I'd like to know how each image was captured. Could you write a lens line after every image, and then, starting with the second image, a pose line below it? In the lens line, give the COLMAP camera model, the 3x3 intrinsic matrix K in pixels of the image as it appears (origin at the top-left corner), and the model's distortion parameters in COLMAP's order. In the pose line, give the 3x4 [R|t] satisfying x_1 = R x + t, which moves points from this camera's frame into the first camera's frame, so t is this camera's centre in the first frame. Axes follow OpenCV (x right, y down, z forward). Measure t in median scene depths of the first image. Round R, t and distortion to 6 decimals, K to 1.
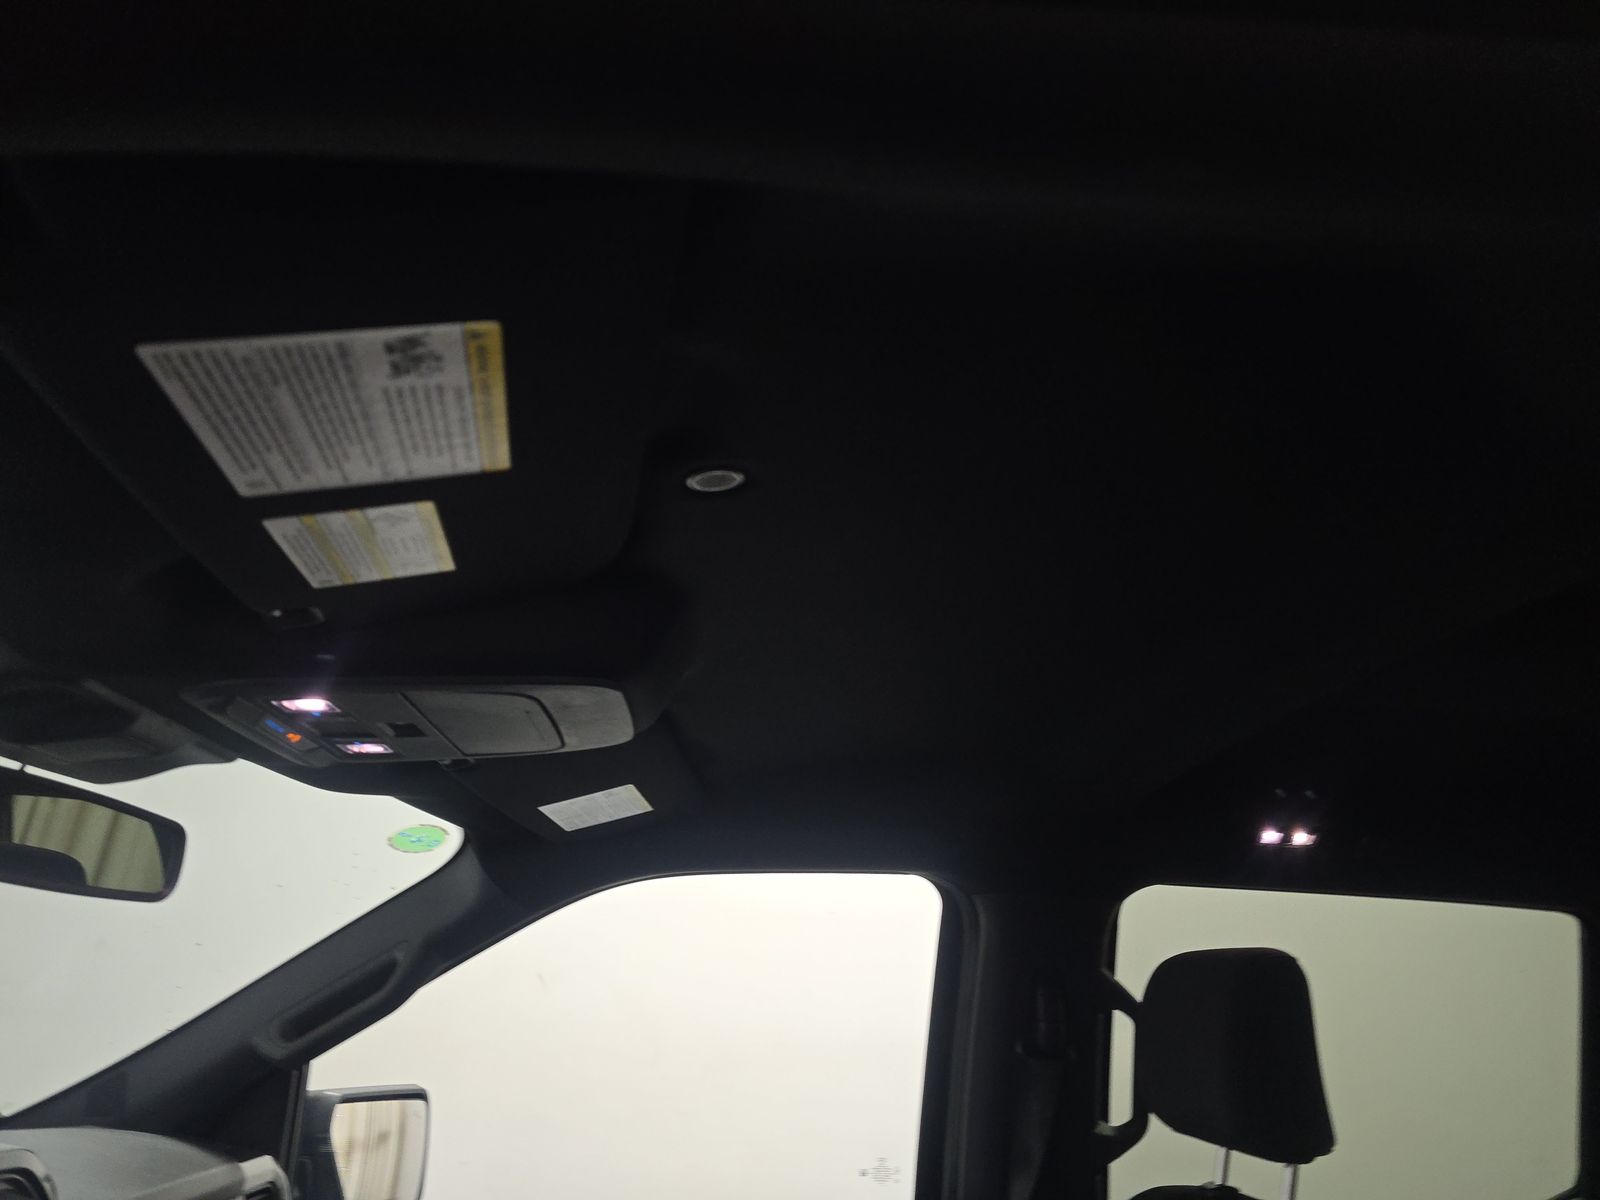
lens RADIAL K [[1076.0, 0, 799.7], [0, 1076.0, 643.2], [0, 0, 1]] dist [0.051371, 0.000554]
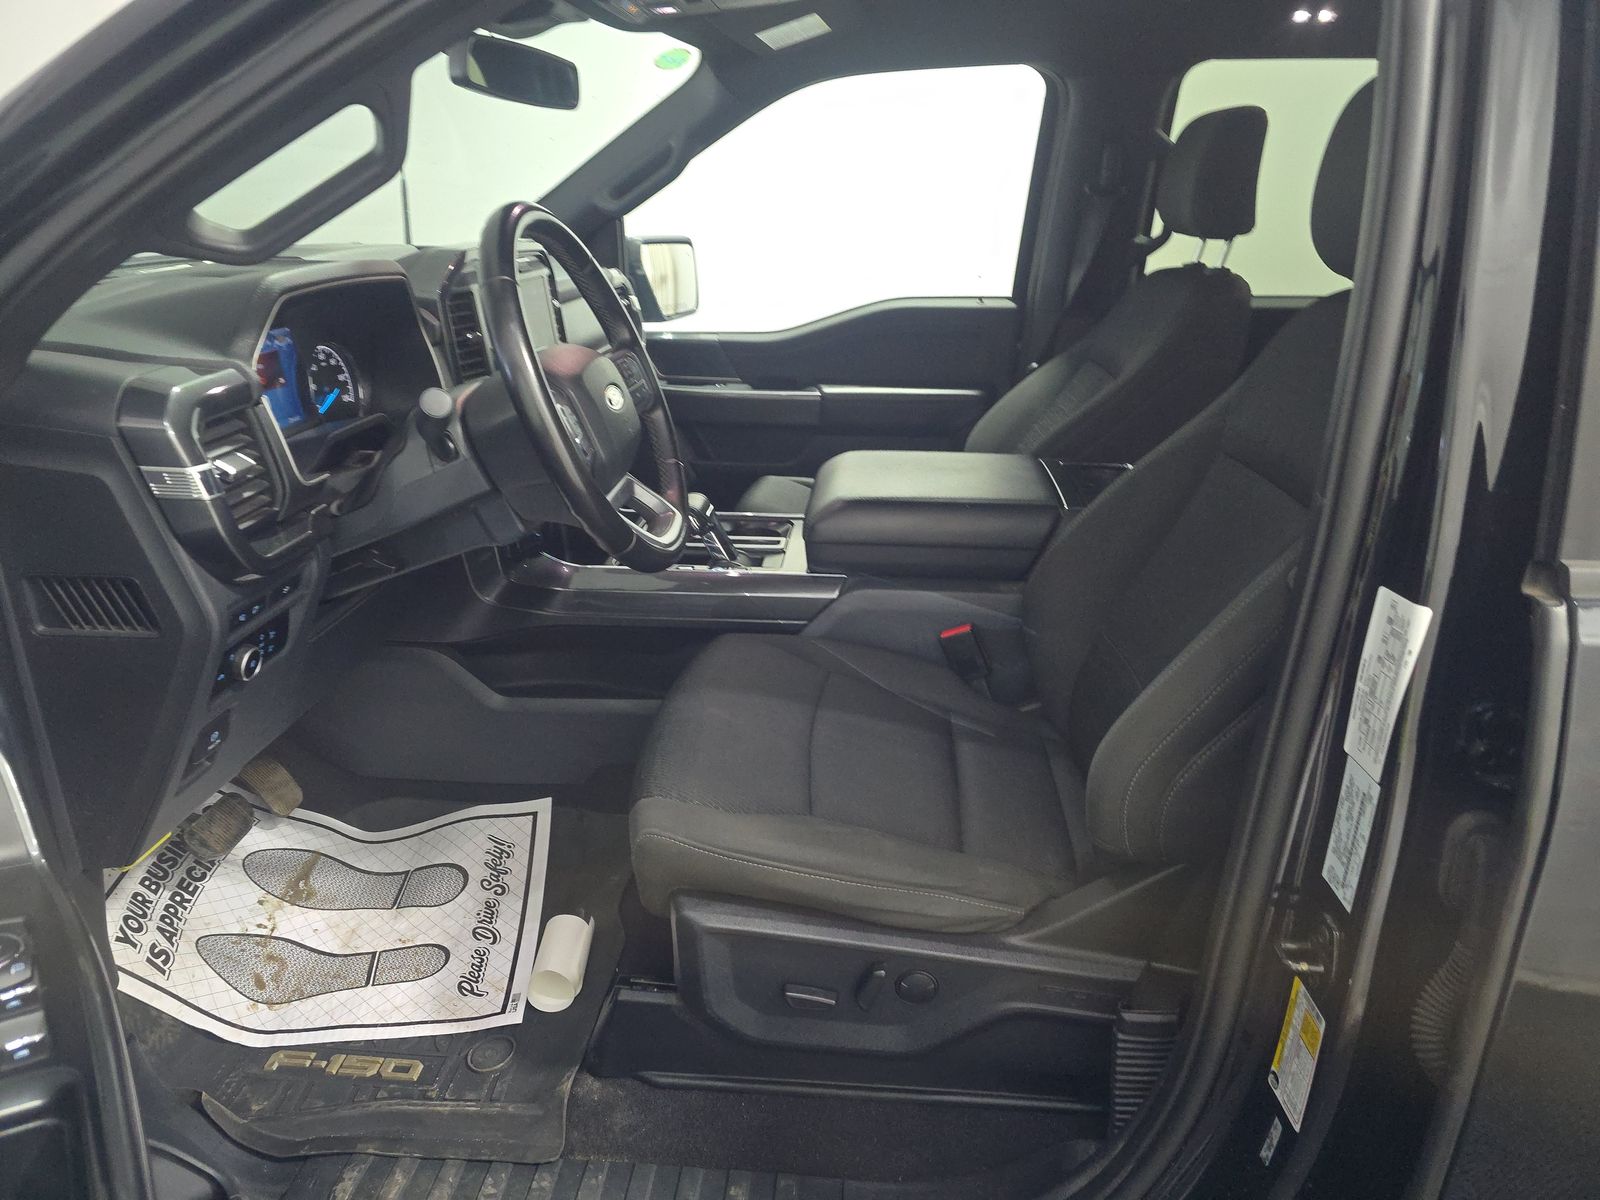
lens RADIAL K [[1085.5, 0, 800.0], [0, 1085.5, 600.0], [0, 0, 1]] dist [0.001804, -0.000943]
pose [[0.987377, 0.017738, -0.157392, 0.059431], [0.083998, 0.783817, 0.615284, -0.131350], [0.134280, -0.620738, 0.772433, -0.544984]]
